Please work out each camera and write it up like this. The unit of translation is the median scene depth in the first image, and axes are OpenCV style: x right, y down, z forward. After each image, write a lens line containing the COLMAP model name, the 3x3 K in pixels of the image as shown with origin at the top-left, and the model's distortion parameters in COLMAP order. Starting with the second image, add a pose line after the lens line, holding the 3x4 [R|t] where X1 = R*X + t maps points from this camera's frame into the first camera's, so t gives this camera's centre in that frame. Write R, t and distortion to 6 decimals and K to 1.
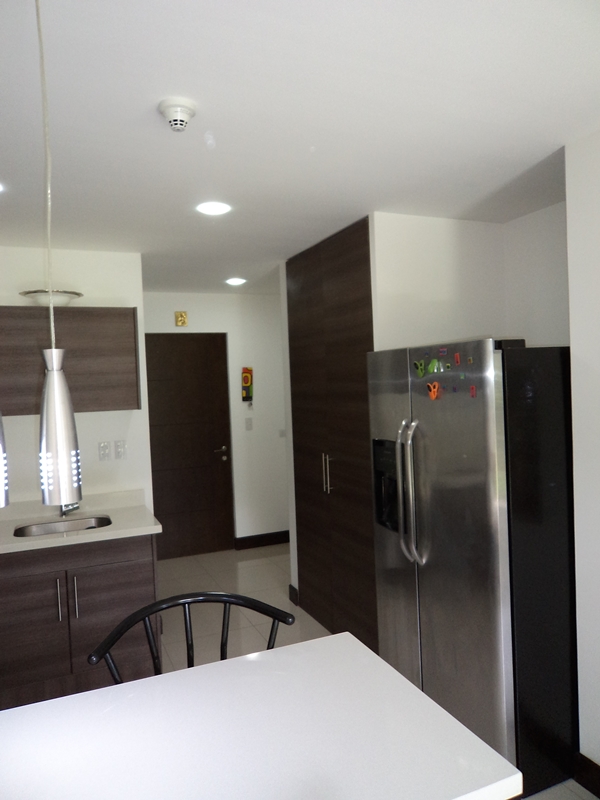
lens RADIAL K [[585.0, 0, 299.6], [0, 585.0, 403.3], [0, 0, 1]] dist [-0.059594, 0.072321]
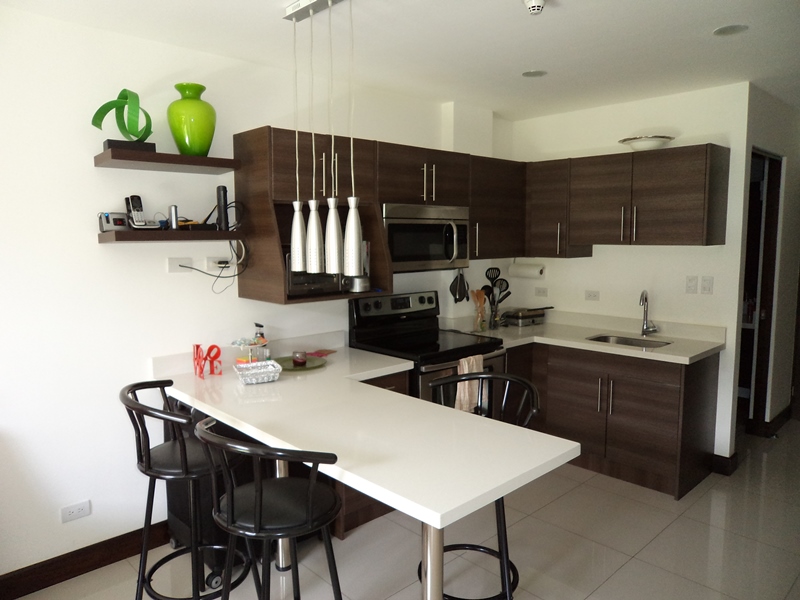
lens RADIAL K [[585.0, 0, 405.1], [0, 585.0, 301.2], [0, 0, 1]] dist [-0.059594, 0.072321]
pose [[0.361208, 0.138668, -0.922117, 0.452893], [-0.044342, 0.990317, 0.131554, -0.003329], [0.931430, -0.006630, 0.363859, 0.132484]]
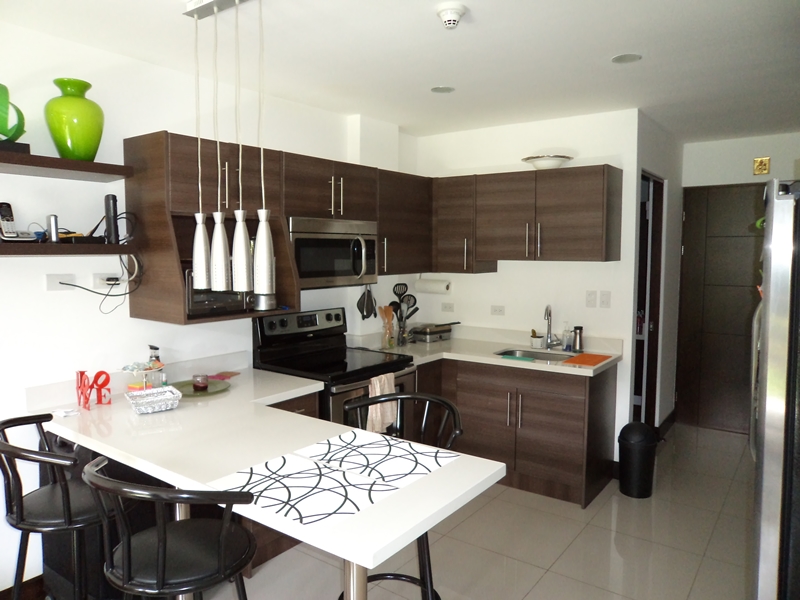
lens RADIAL K [[585.0, 0, 402.0], [0, 585.0, 300.5], [0, 0, 1]] dist [-0.059594, 0.072321]
pose [[0.515695, 0.110540, -0.849611, 0.415888], [-0.053125, 0.993860, 0.097062, -0.002426], [0.855124, -0.004919, 0.518401, 0.125695]]
